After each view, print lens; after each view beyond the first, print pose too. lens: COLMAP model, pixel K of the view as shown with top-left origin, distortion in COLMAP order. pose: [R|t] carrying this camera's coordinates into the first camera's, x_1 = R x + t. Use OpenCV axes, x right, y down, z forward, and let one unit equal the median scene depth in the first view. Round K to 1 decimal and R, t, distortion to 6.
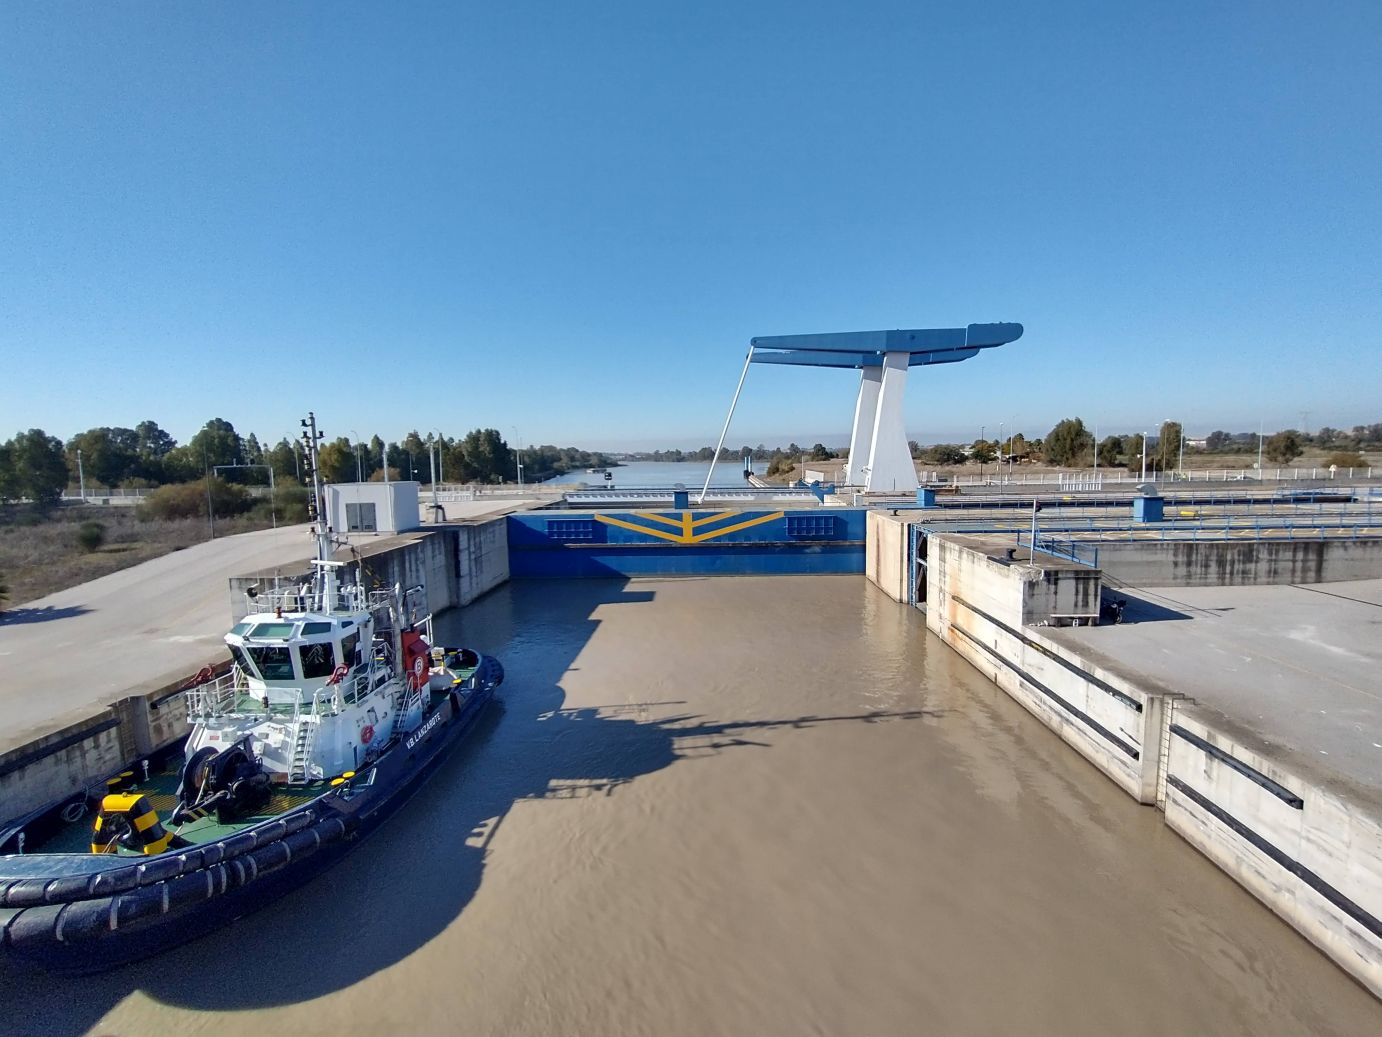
lens RADIAL K [[619.4, 0, 685.6], [0, 619.4, 519.0], [0, 0, 1]] dist [-0.003331, 0.001553]
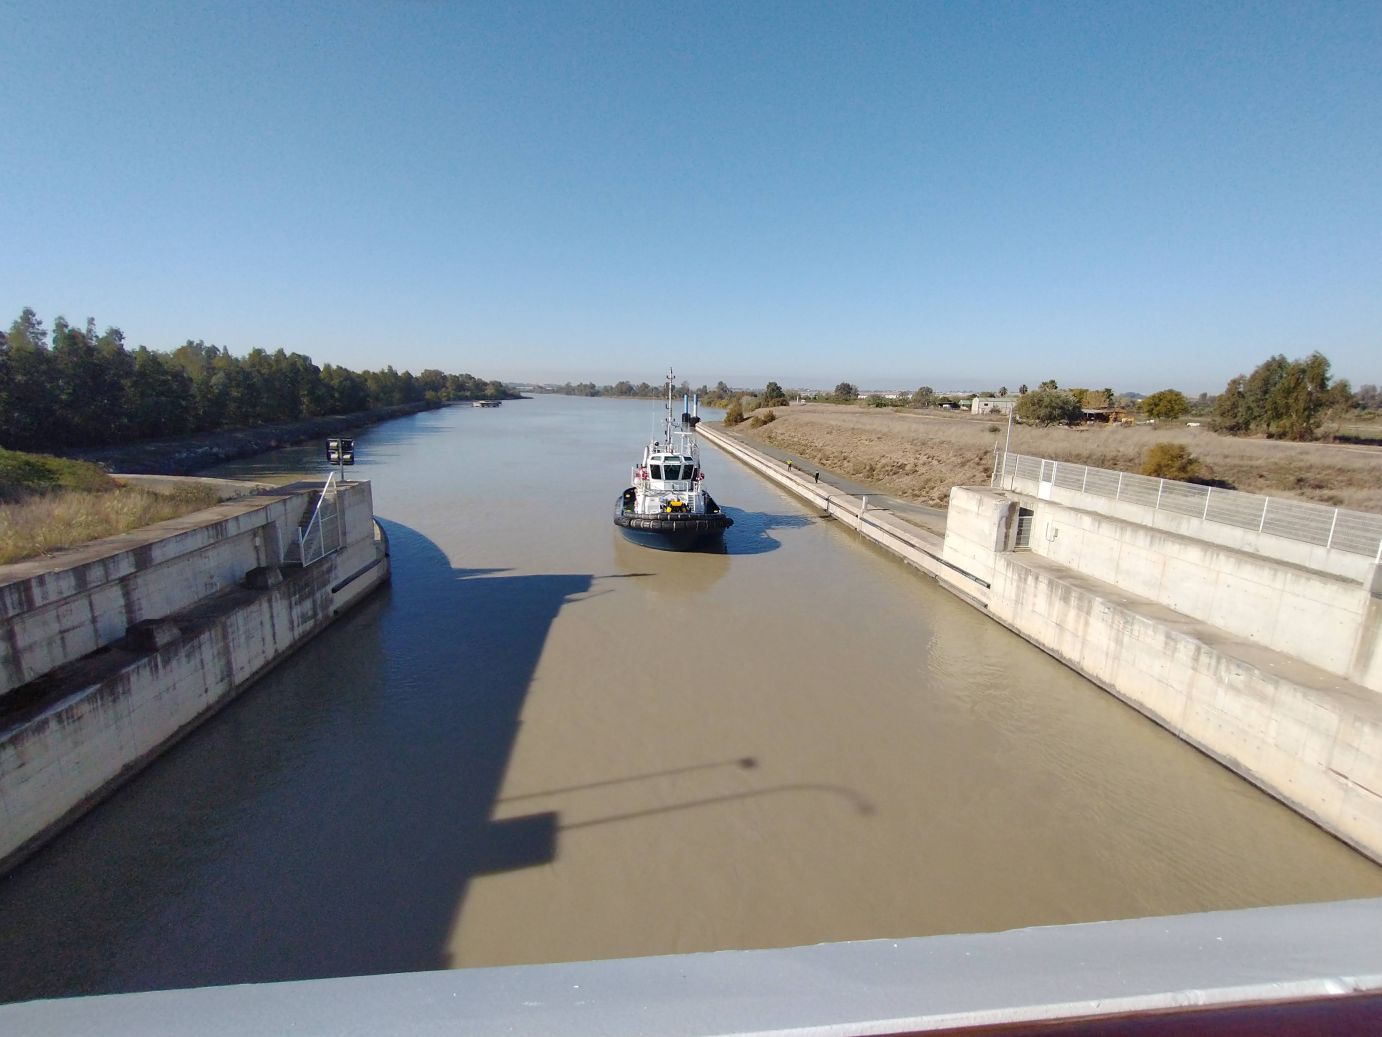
lens RADIAL K [[616.0, 0, 696.4], [0, 616.0, 519.5], [0, 0, 1]] dist [-0.001181, 0.001639]
pose [[0.987396, 0.013369, 0.157700, -0.023832], [-0.029314, 0.994634, 0.099218, -0.160304], [-0.155528, -0.102590, 0.982490, 1.593877]]
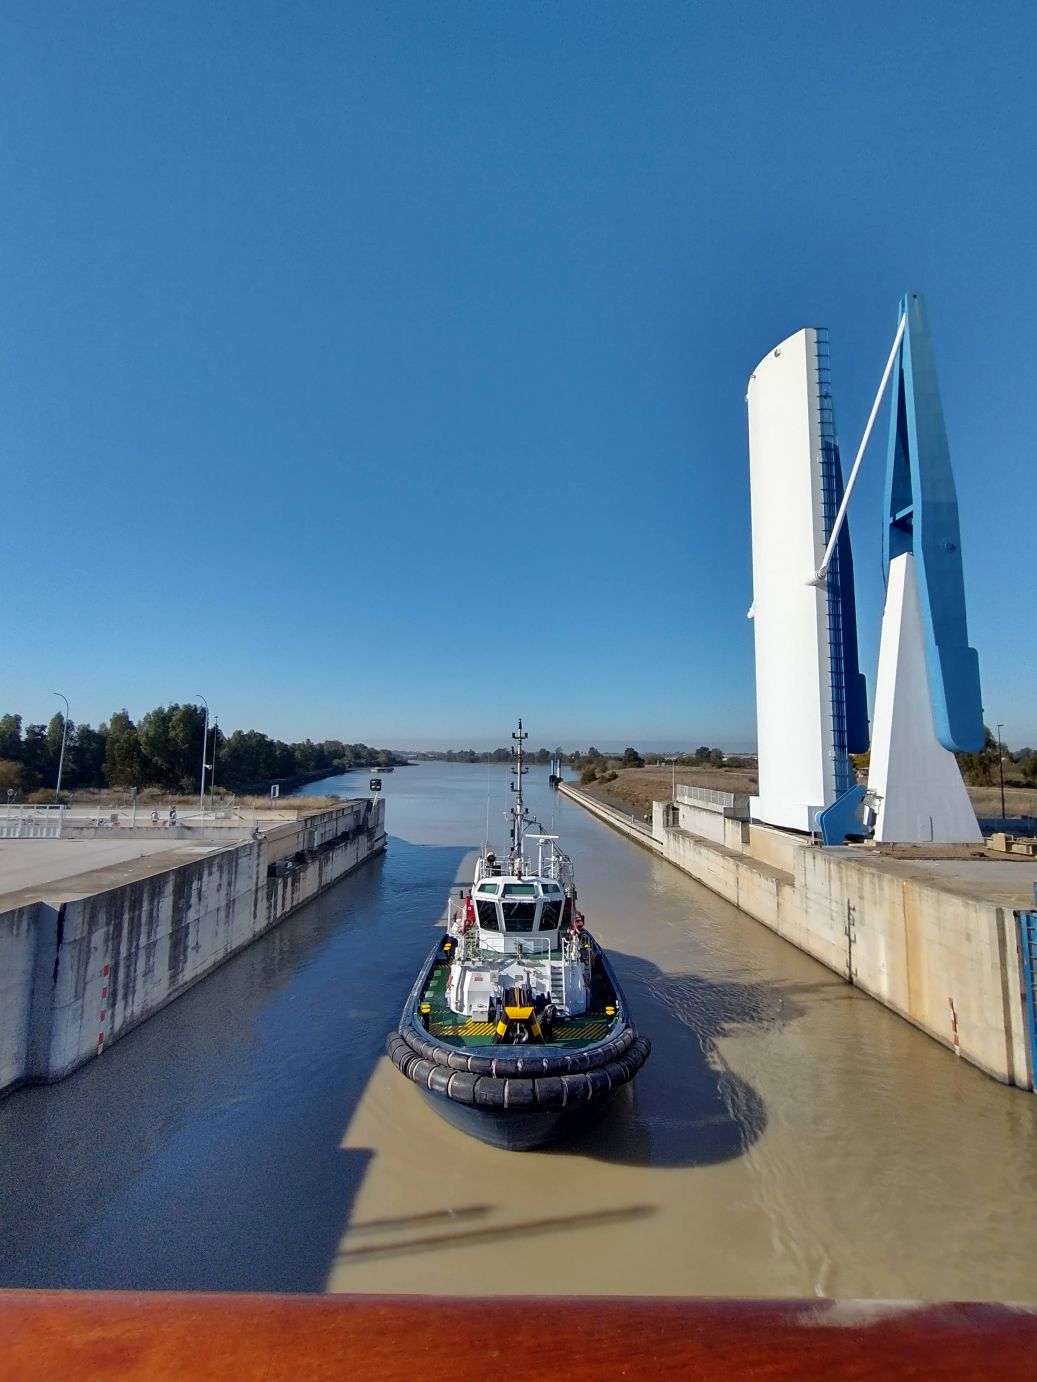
lens RADIAL K [[619.4, 0, 518.6], [0, 619.4, 688.3], [0, 0, 1]] dist [-0.003331, 0.001553]
pose [[0.997378, 0.040018, 0.060298, -0.044801], [-0.026392, 0.976951, -0.211824, -0.076527], [-0.067385, 0.209677, 0.975446, 0.762255]]
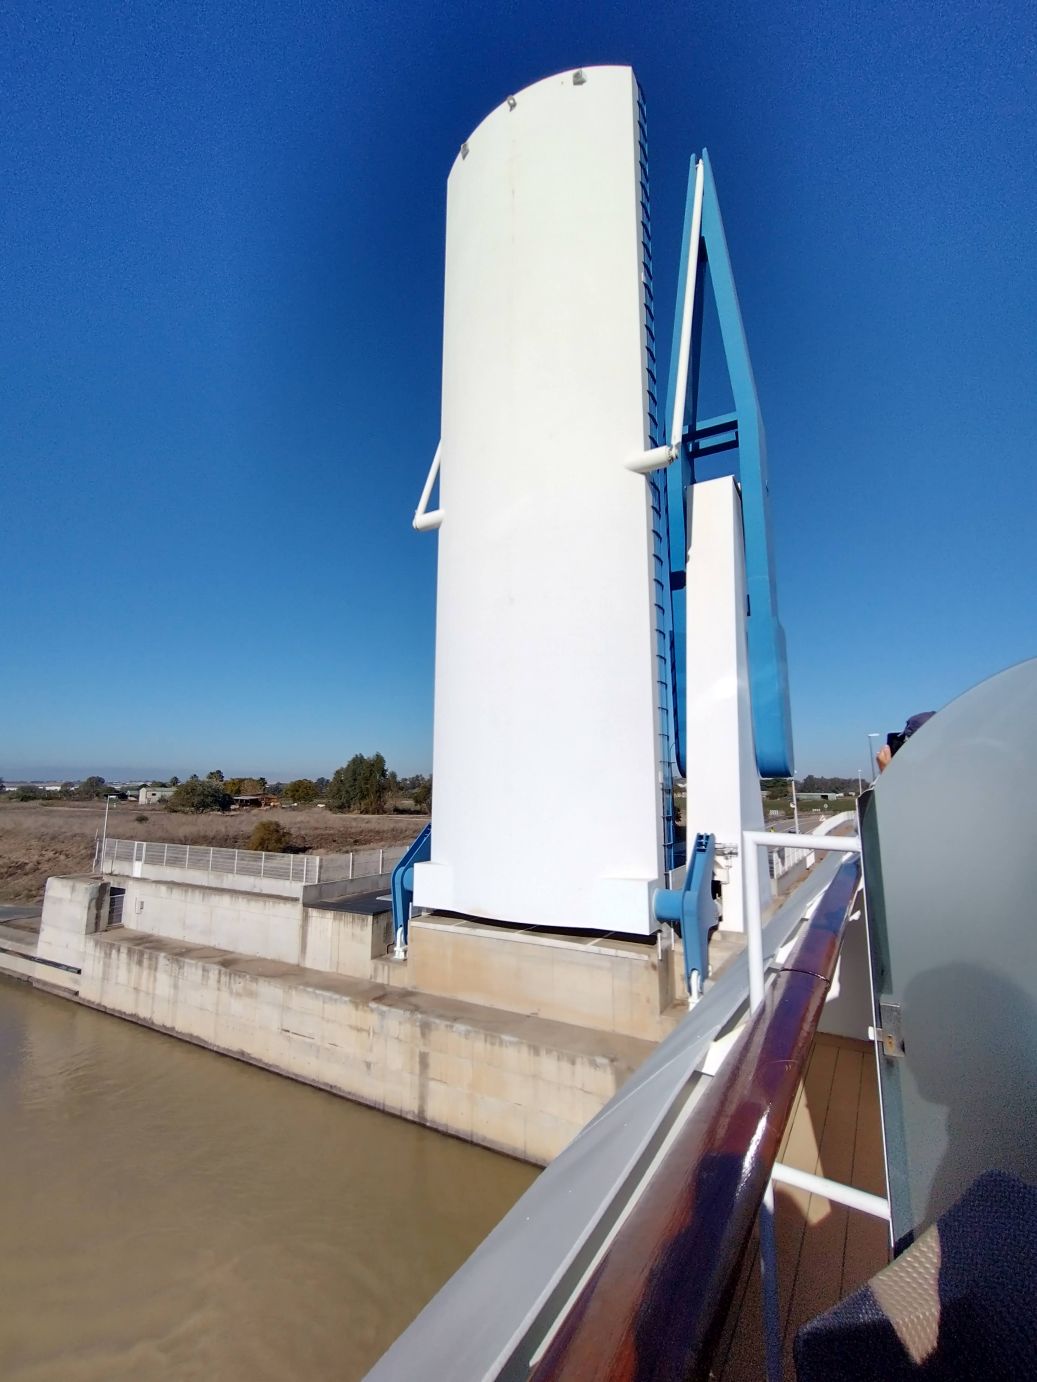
lens RADIAL K [[619.4, 0, 512.6], [0, 619.4, 689.2], [0, 0, 1]] dist [-0.003331, 0.001553]
pose [[0.467716, 0.164307, 0.868473, -0.026604], [0.077504, 0.971161, -0.225474, -0.144687], [-0.880474, 0.172768, 0.441493, 1.423932]]
